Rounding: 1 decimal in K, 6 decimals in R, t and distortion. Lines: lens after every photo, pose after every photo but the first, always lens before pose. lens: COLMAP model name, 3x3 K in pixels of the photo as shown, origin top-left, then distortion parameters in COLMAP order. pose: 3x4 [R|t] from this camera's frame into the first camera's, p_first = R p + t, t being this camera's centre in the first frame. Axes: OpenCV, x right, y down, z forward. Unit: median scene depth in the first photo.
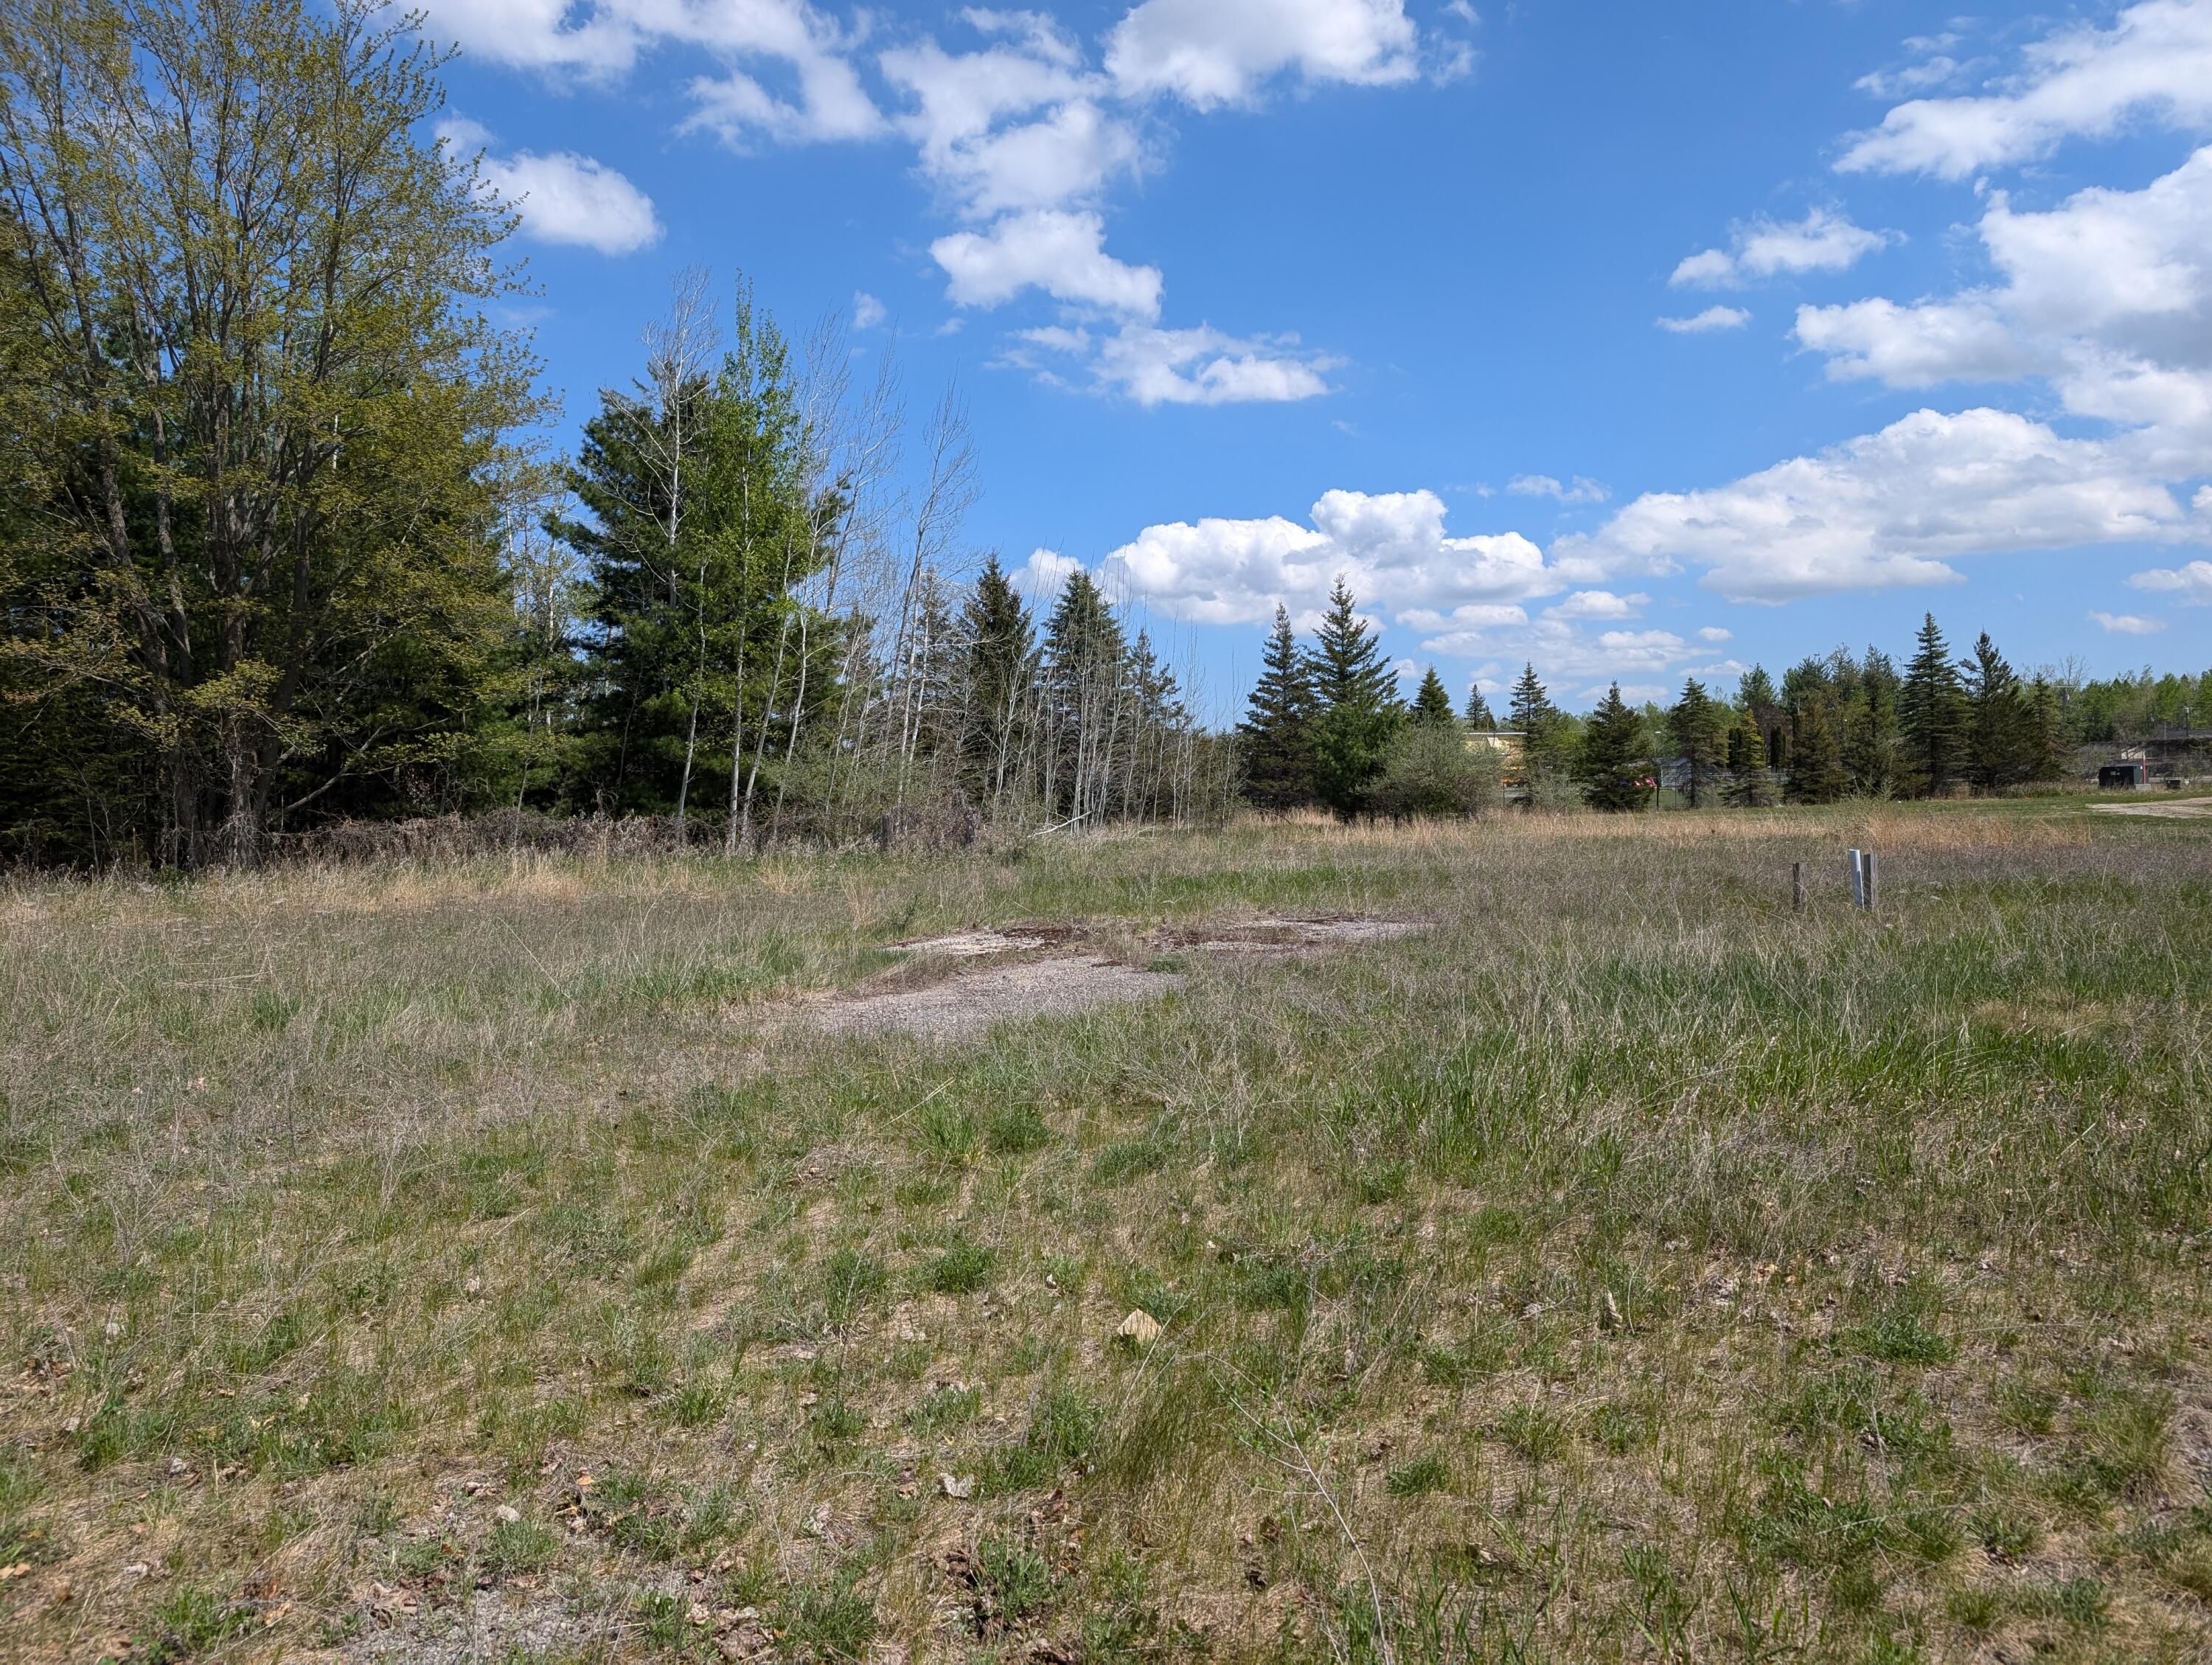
lens RADIAL K [[1569.0, 0, 1053.4], [0, 1569.0, 833.5], [0, 0, 1]] dist [0.006707, -0.001702]
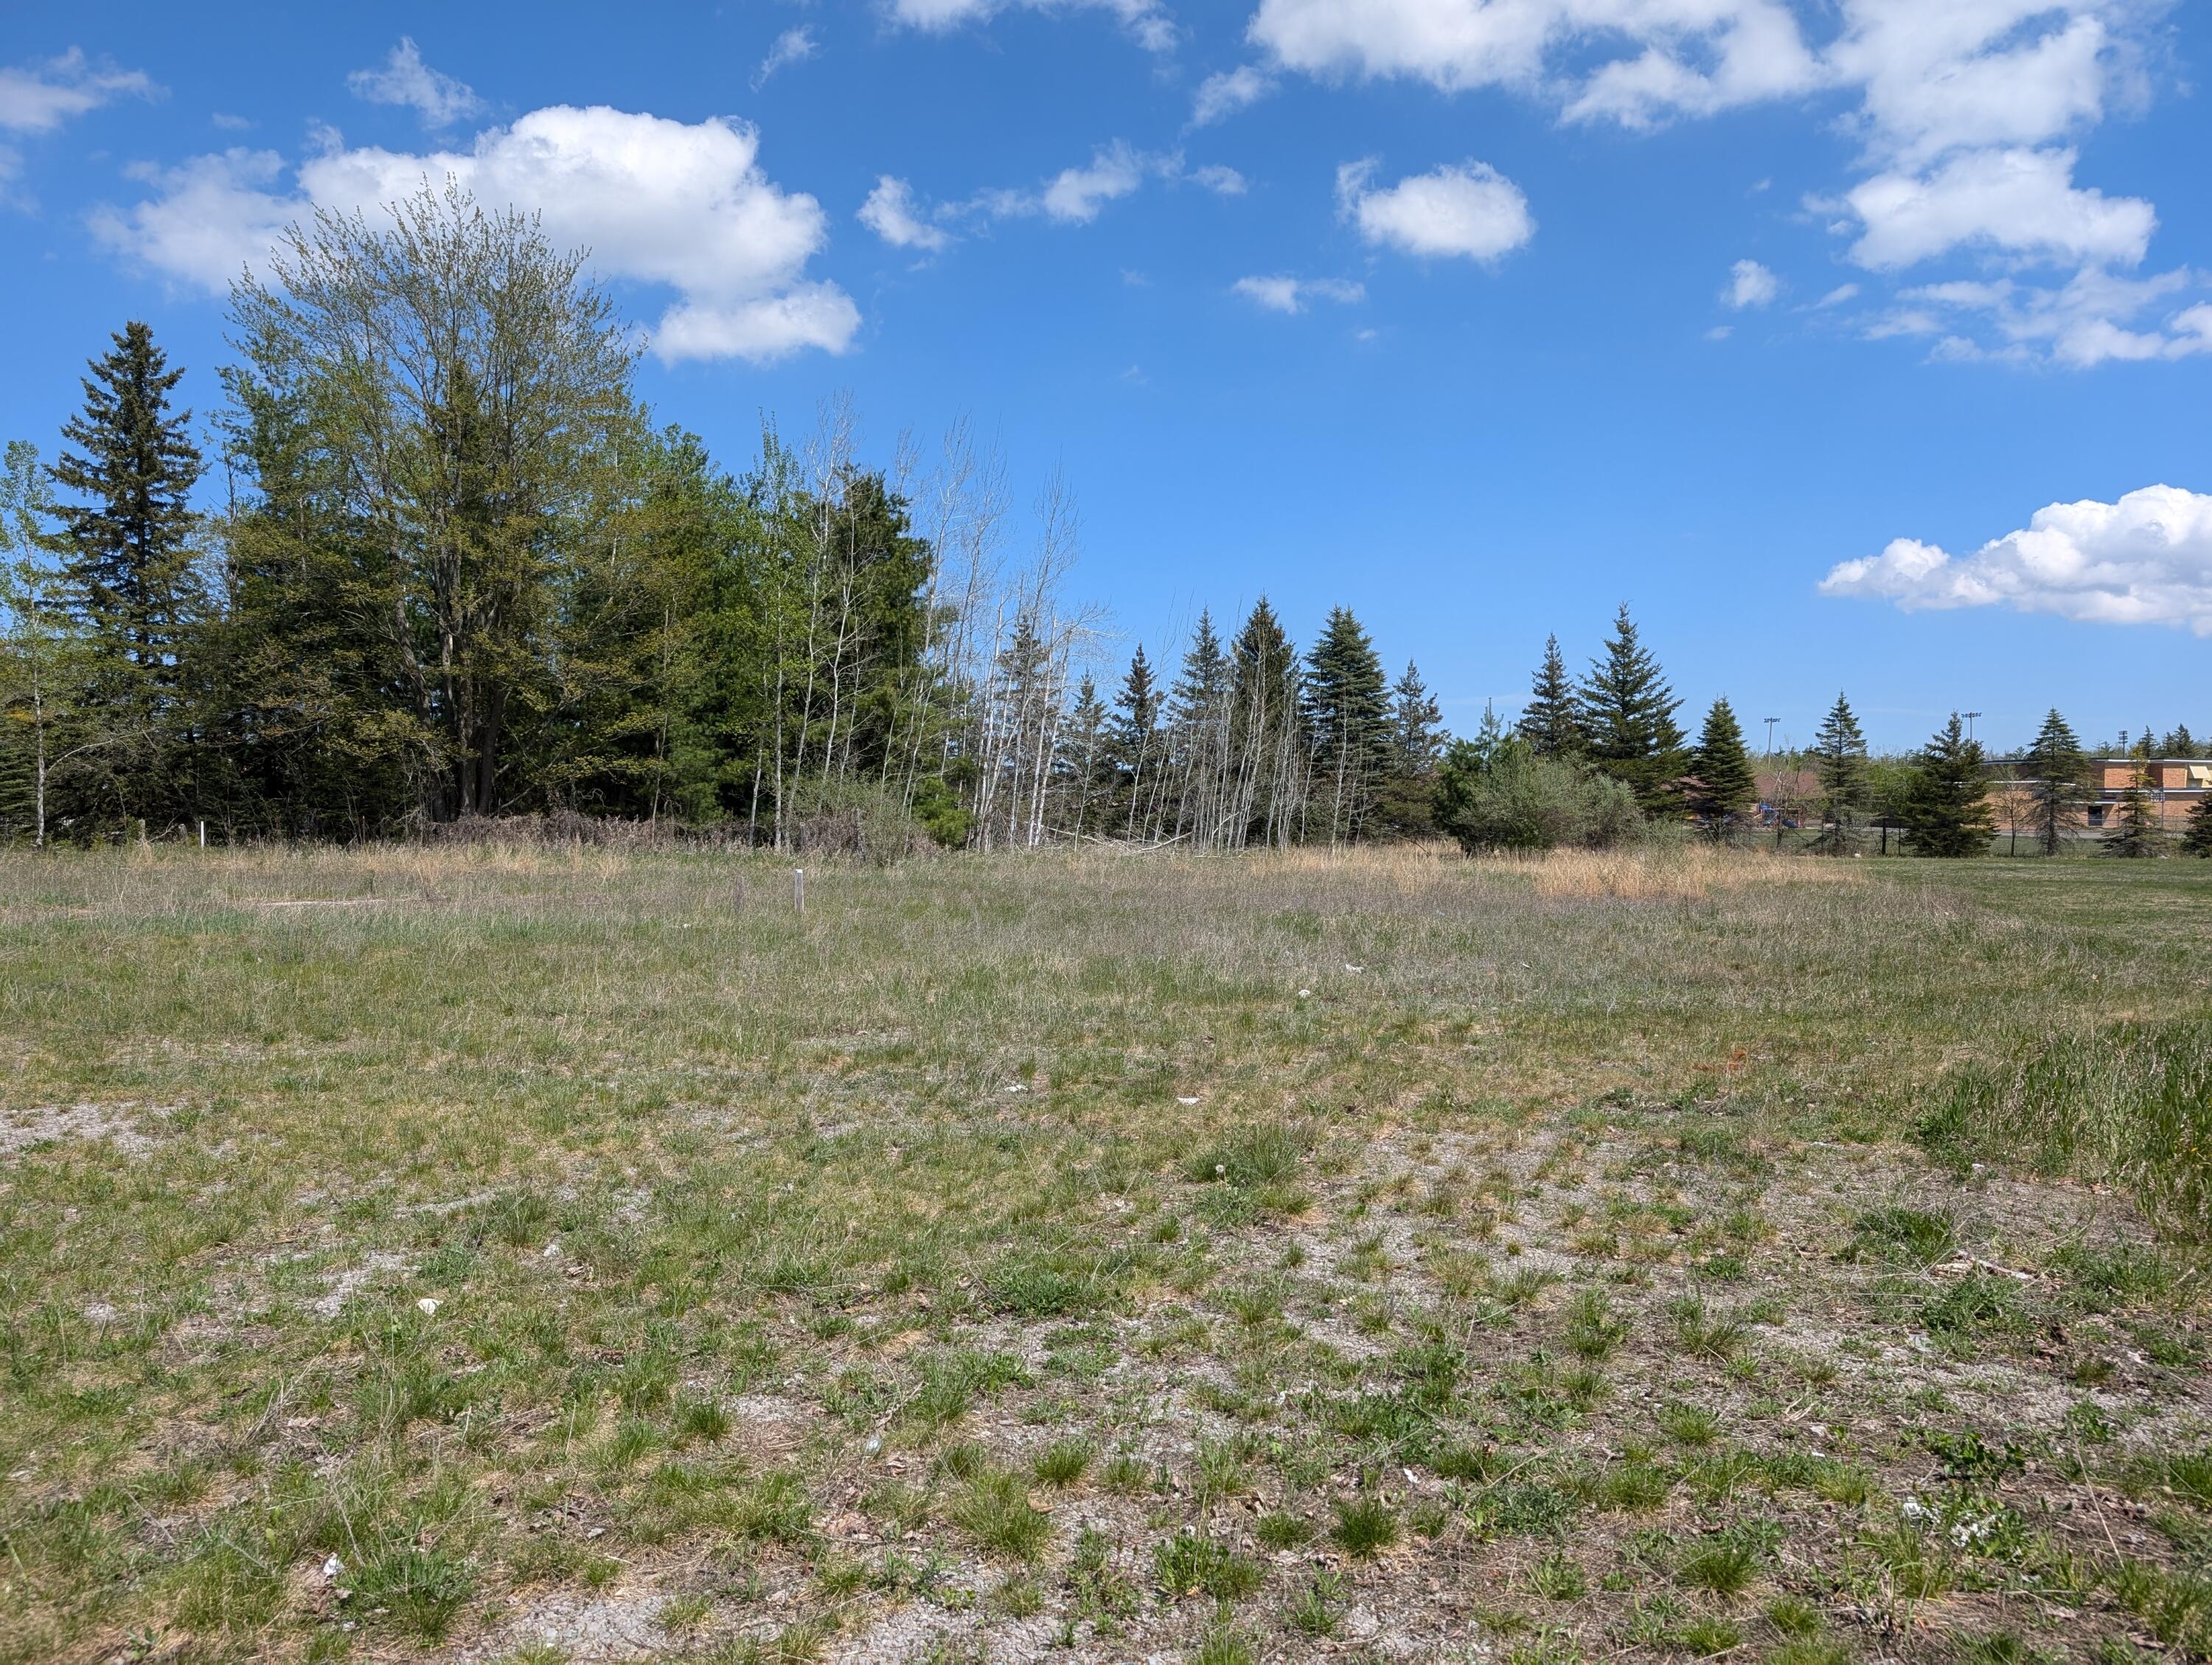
lens RADIAL K [[1585.6, 0, 1106.0], [0, 1585.6, 832.5], [0, 0, 1]] dist [0.043110, -0.060092]
pose [[0.886232, 0.037644, -0.461710, 0.380630], [-0.042173, 0.999110, 0.000510, -0.008762], [0.461318, 0.019020, 0.887031, -0.027198]]
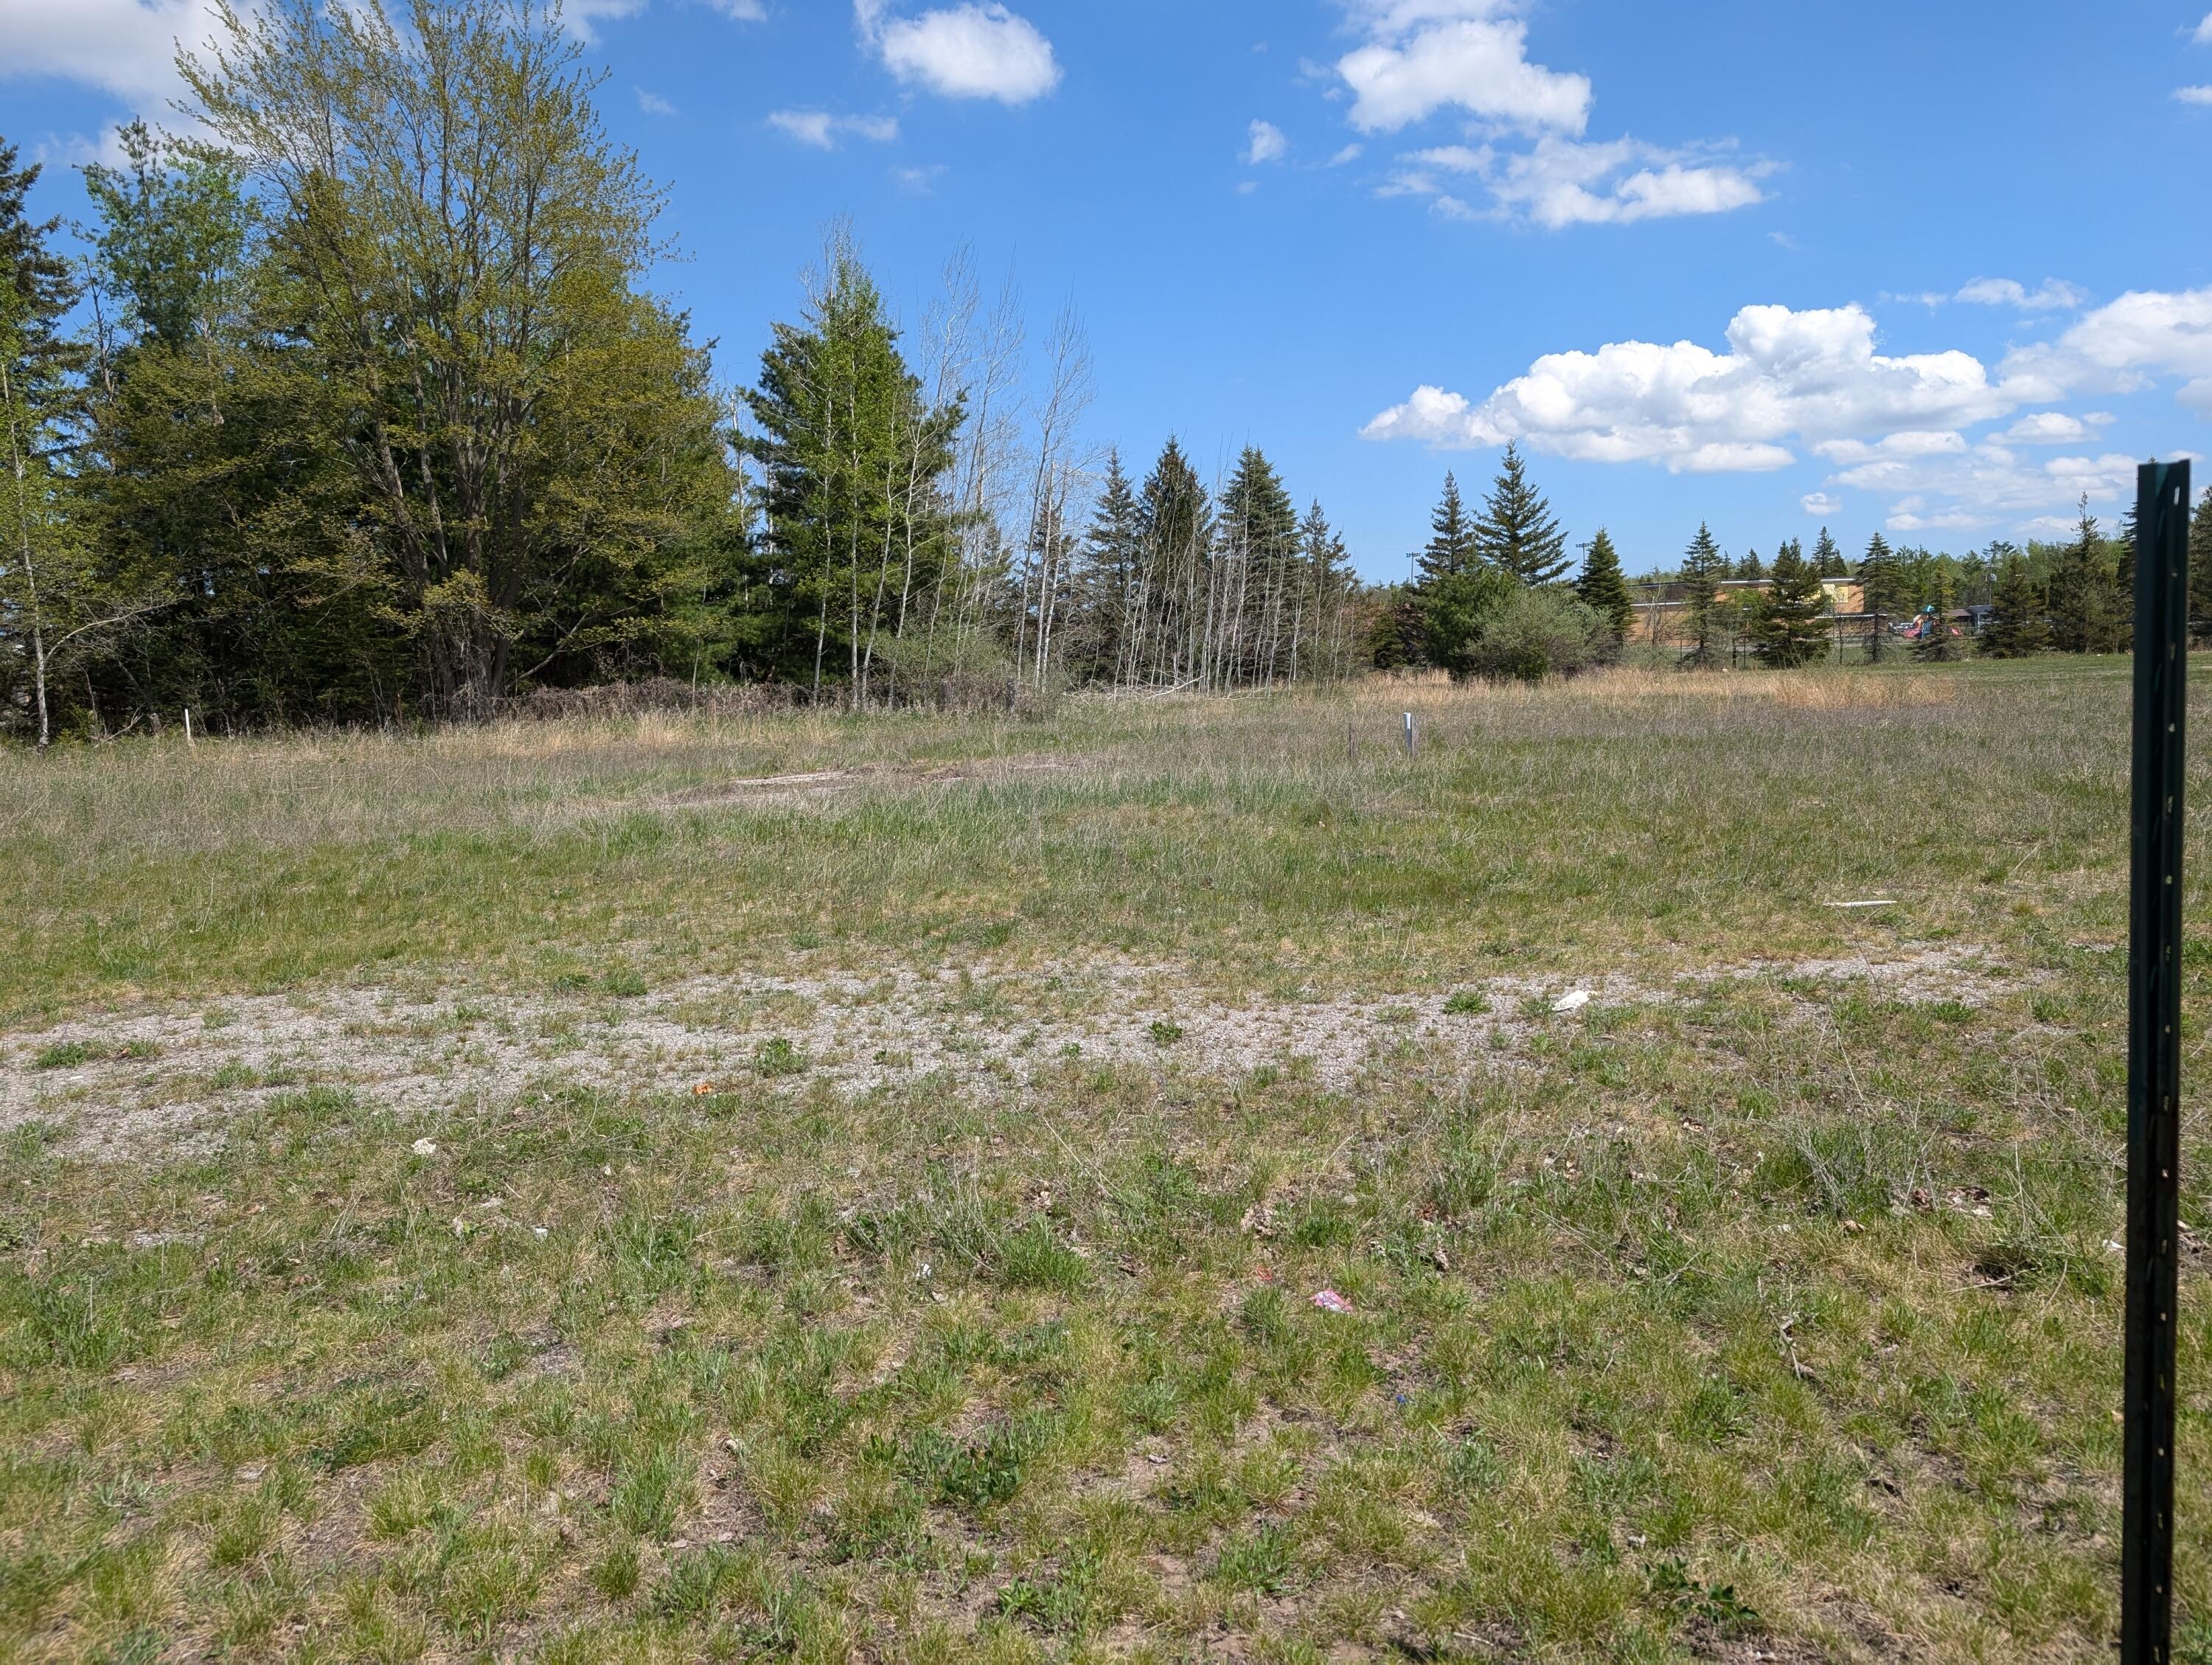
lens RADIAL K [[1554.1, 0, 1077.4], [0, 1554.1, 833.1], [0, 0, 1]] dist [0.000850, -0.004640]
pose [[0.975458, 0.016825, -0.219540, 0.139682], [0.003892, 0.995603, 0.093592, -0.003549], [0.220150, -0.092150, 0.971104, -0.092546]]
